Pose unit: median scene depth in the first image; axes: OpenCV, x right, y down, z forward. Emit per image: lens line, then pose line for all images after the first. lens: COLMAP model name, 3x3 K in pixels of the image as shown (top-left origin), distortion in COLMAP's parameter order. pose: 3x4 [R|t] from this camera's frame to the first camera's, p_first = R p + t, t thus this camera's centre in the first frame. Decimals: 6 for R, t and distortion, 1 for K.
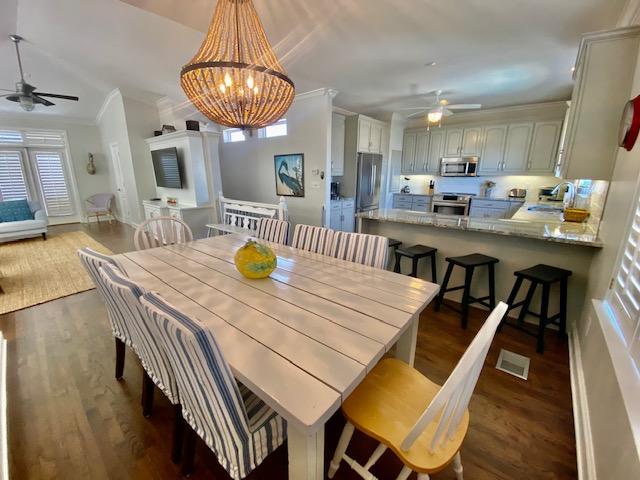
lens RADIAL K [[260.4, 0, 312.5], [0, 260.4, 238.5], [0, 0, 1]] dist [-0.005654, -0.003576]
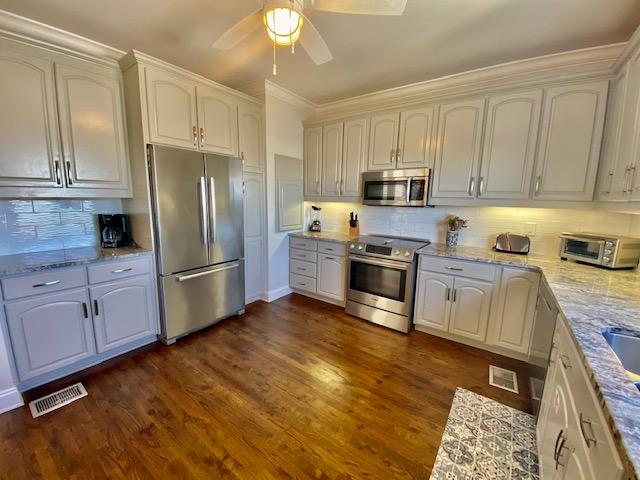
lens RADIAL K [[260.4, 0, 314.3], [0, 260.4, 238.1], [0, 0, 1]] dist [-0.005654, -0.003576]
pose [[0.995342, 0.008657, 0.096013, 0.387521], [0.000773, 0.995211, -0.097748, -0.138557], [-0.096400, 0.097367, 0.990569, 0.563864]]
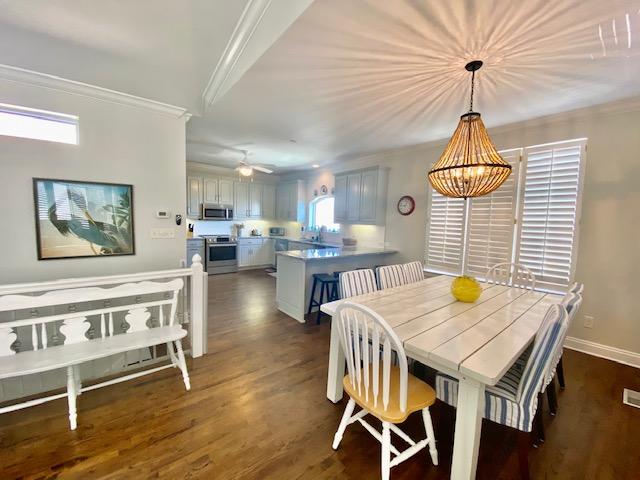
lens RADIAL K [[260.4, 0, 321.7], [0, 260.4, 236.9], [0, 0, 1]] dist [-0.005654, -0.003576]
pose [[0.161984, -0.060163, 0.984958, -0.505812], [0.208606, 0.977670, 0.025411, -0.113850], [-0.964492, 0.201351, 0.170918, 0.431513]]
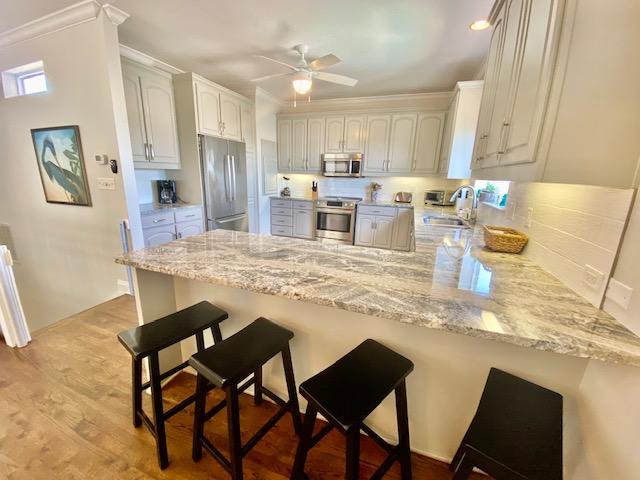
lens RADIAL K [[260.4, 0, 318.7], [0, 260.4, 243.6], [0, 0, 1]] dist [-0.005654, -0.003576]
pose [[0.927176, -0.065503, 0.368855, 0.189355], [0.059906, 0.997849, 0.026618, -0.058856], [-0.369806, -0.002583, 0.929106, 0.283933]]
